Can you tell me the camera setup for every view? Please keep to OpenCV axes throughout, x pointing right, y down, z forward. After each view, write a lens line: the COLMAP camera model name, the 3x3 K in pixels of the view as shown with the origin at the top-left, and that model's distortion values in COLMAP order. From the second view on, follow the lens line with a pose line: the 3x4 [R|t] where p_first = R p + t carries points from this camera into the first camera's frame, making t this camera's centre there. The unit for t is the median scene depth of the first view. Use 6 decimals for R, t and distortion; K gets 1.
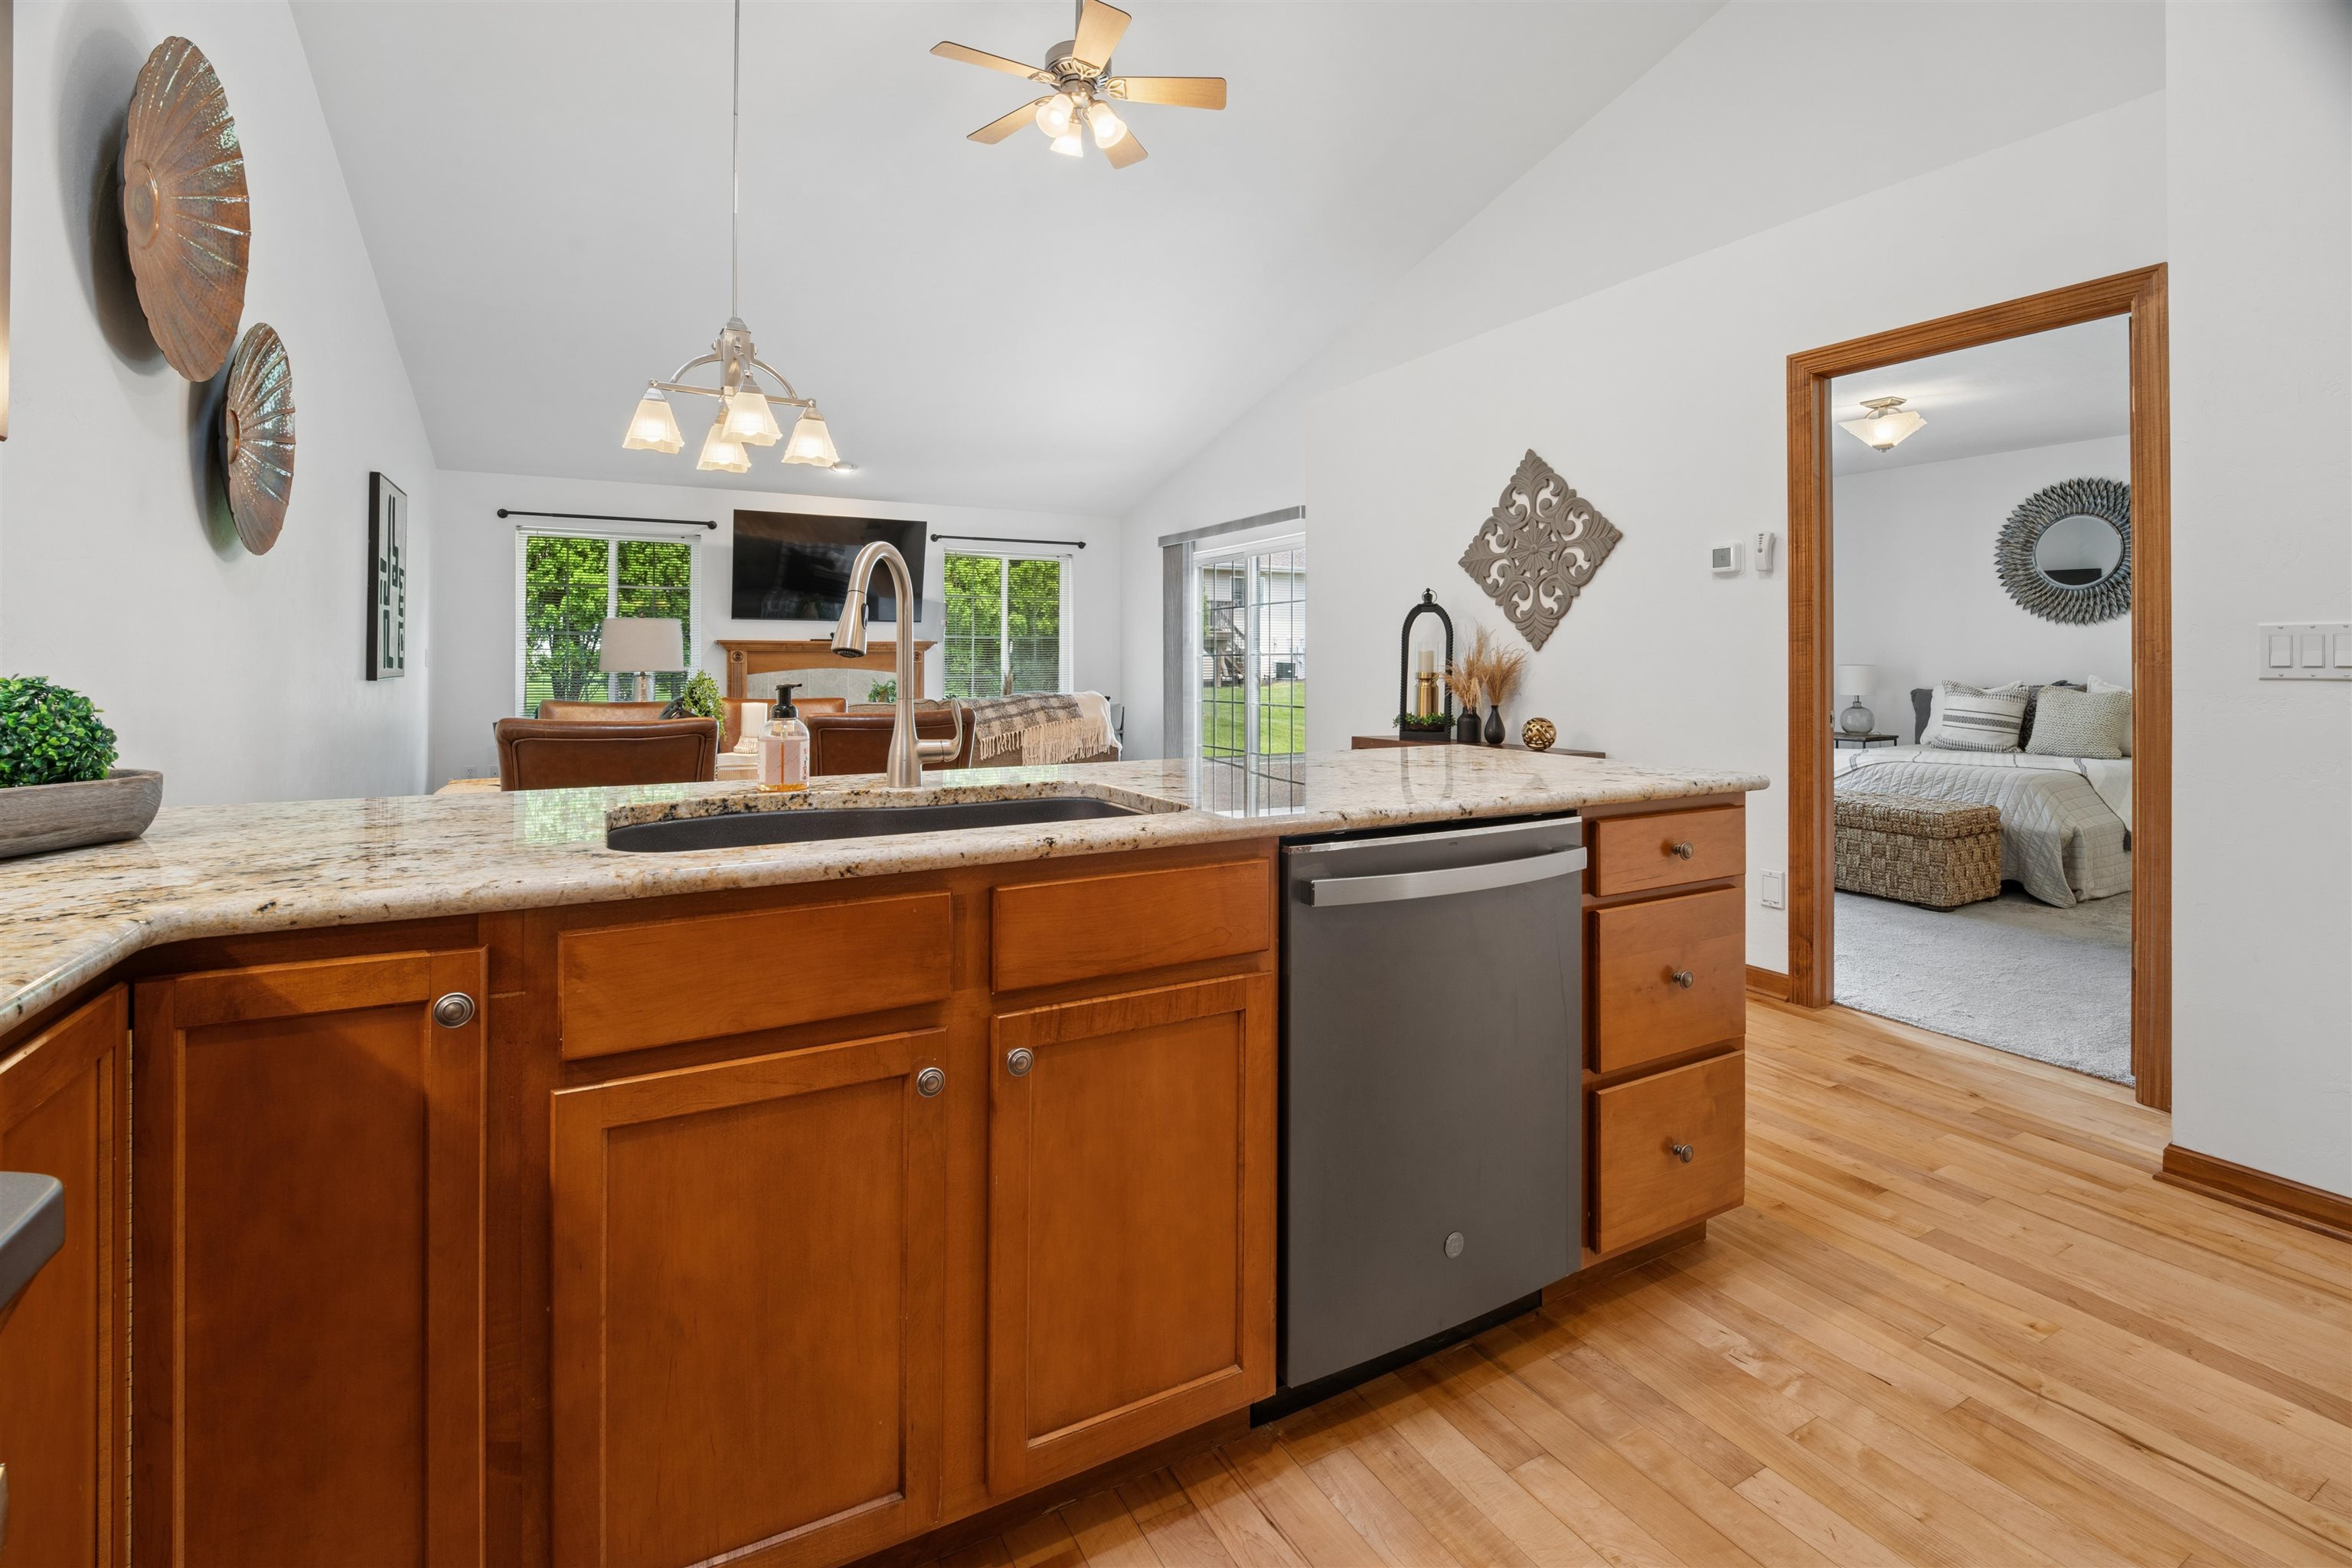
lens RADIAL K [[1005.5, 0, 1199.2], [0, 1005.5, 670.0], [0, 0, 1]] dist [-0.004069, -0.006004]
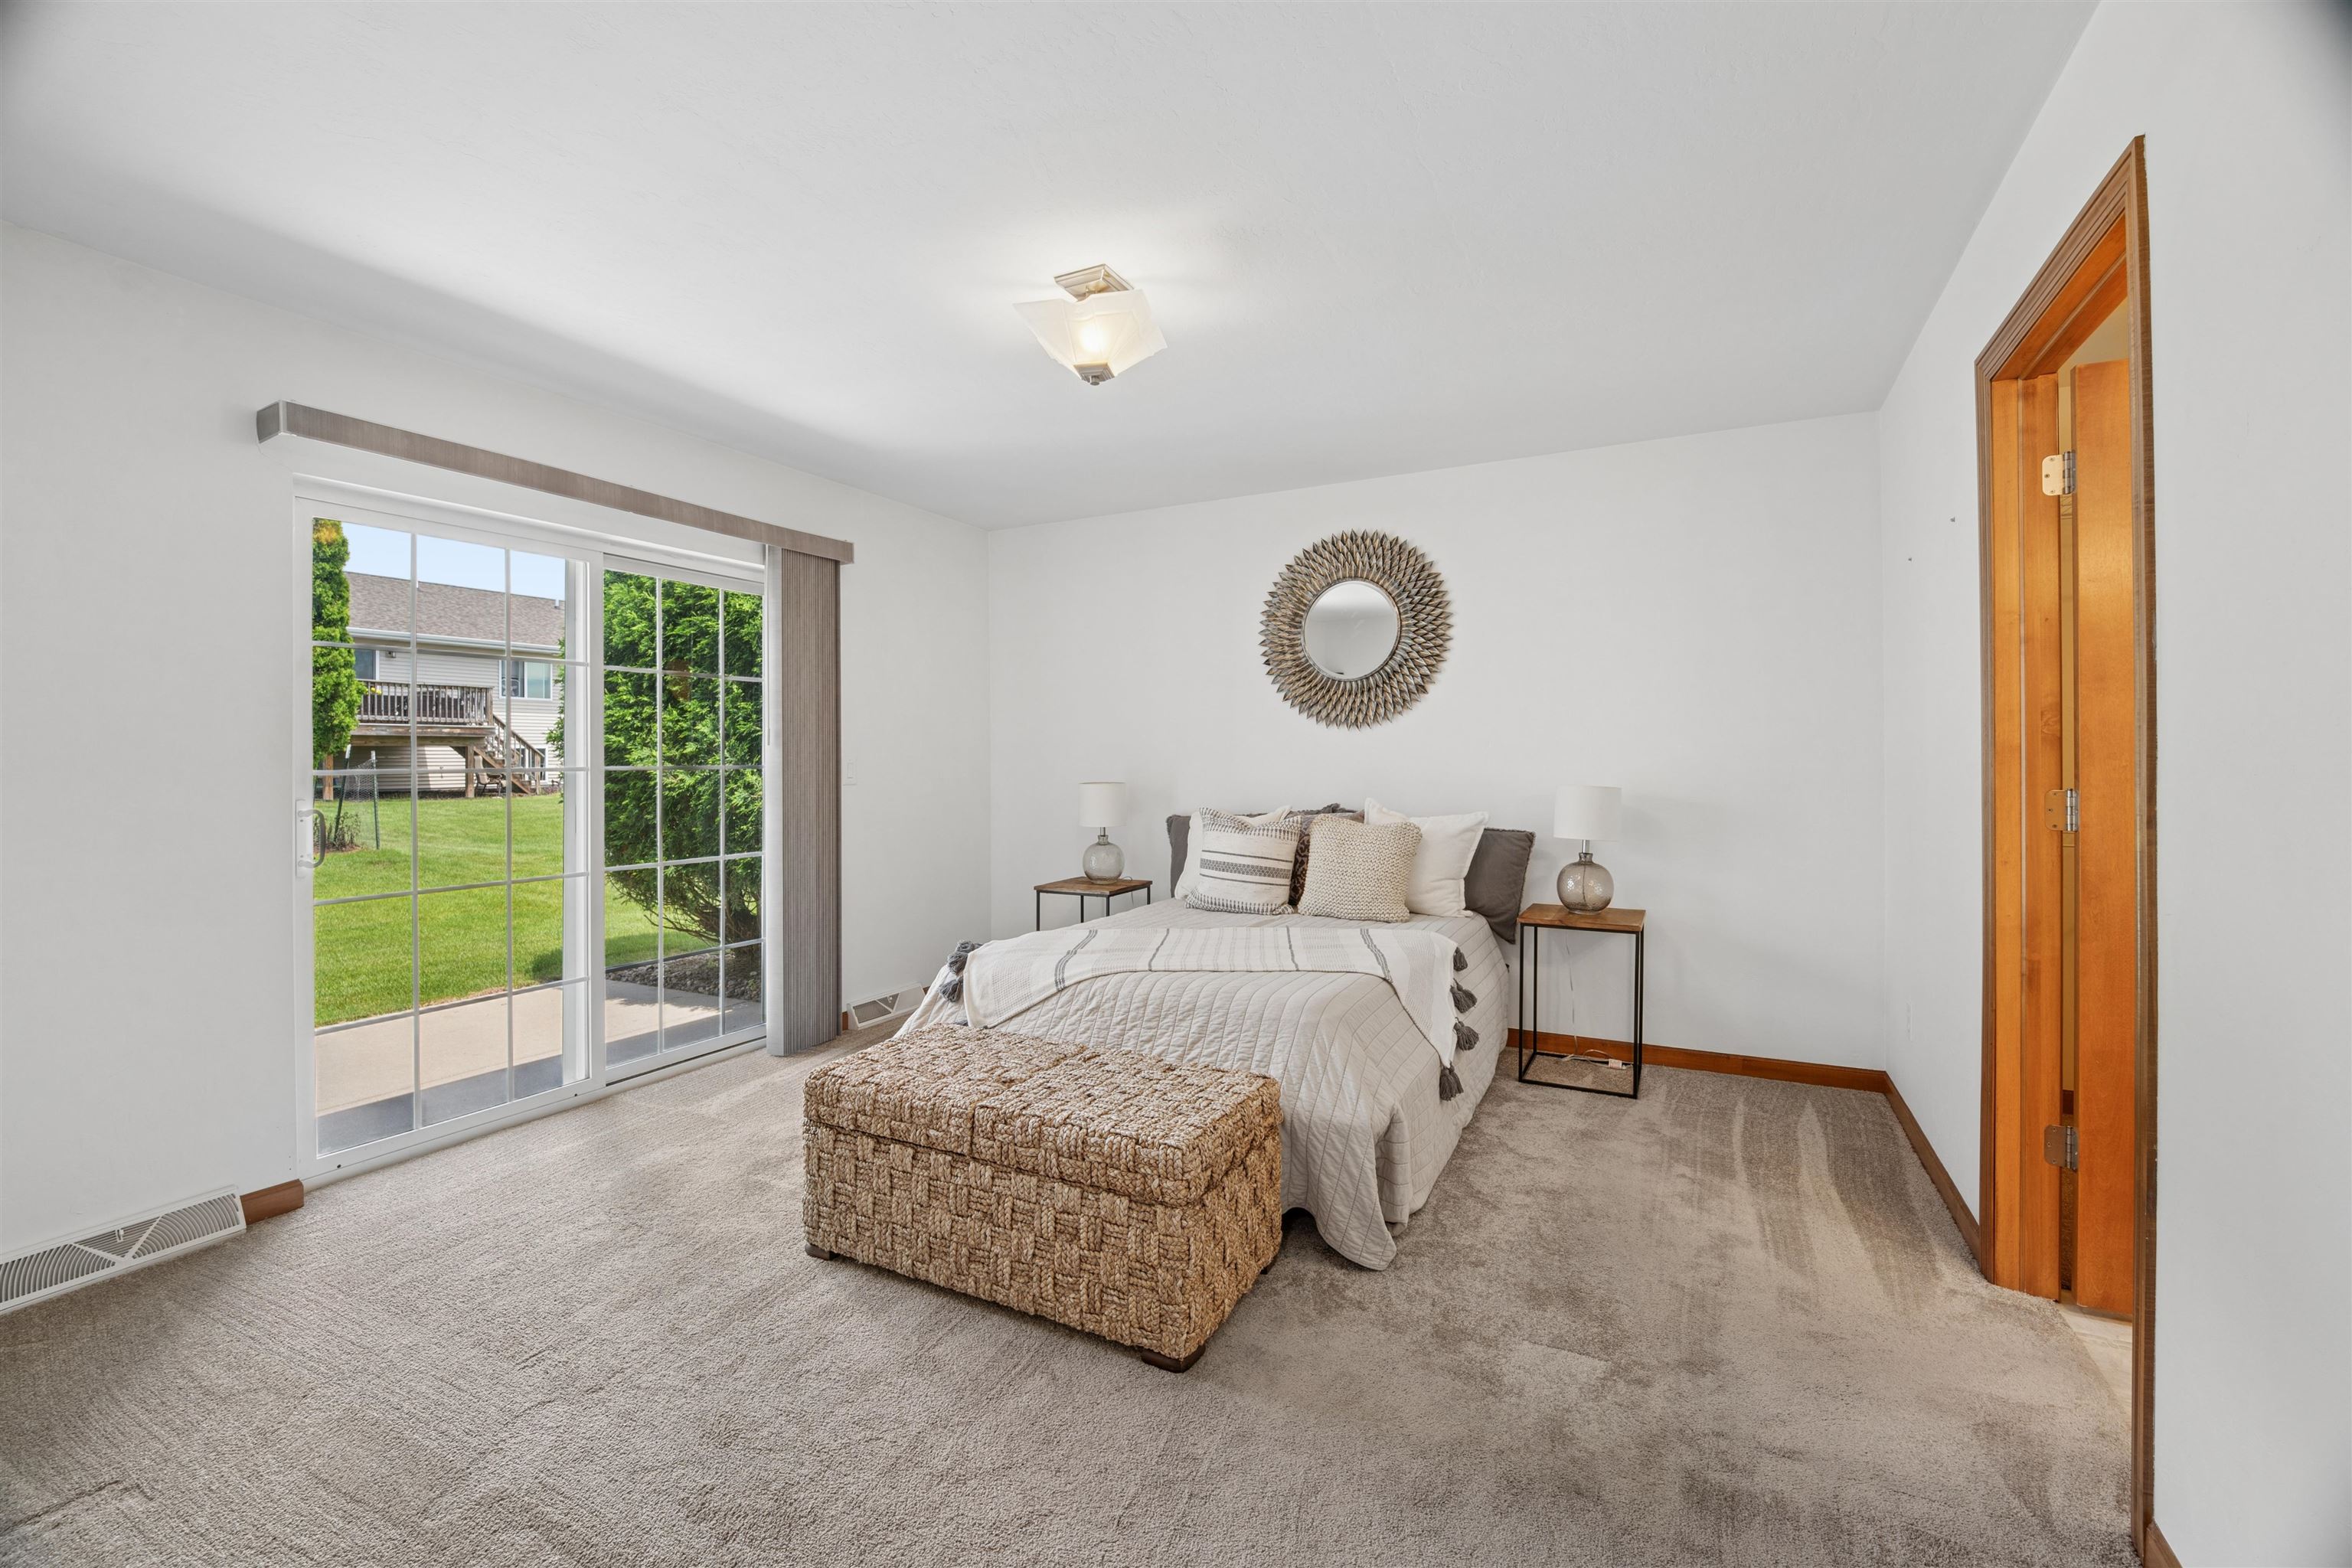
lens RADIAL K [[1005.5, 0, 1169.0], [0, 1005.5, 768.8], [0, 0, 1]] dist [-0.004069, -0.006004]
pose [[0.830807, -0.003598, 0.556549, 0.364558], [0.003875, 0.999992, 0.000680, -0.017037], [-0.556547, 0.001592, 0.830815, 0.470330]]
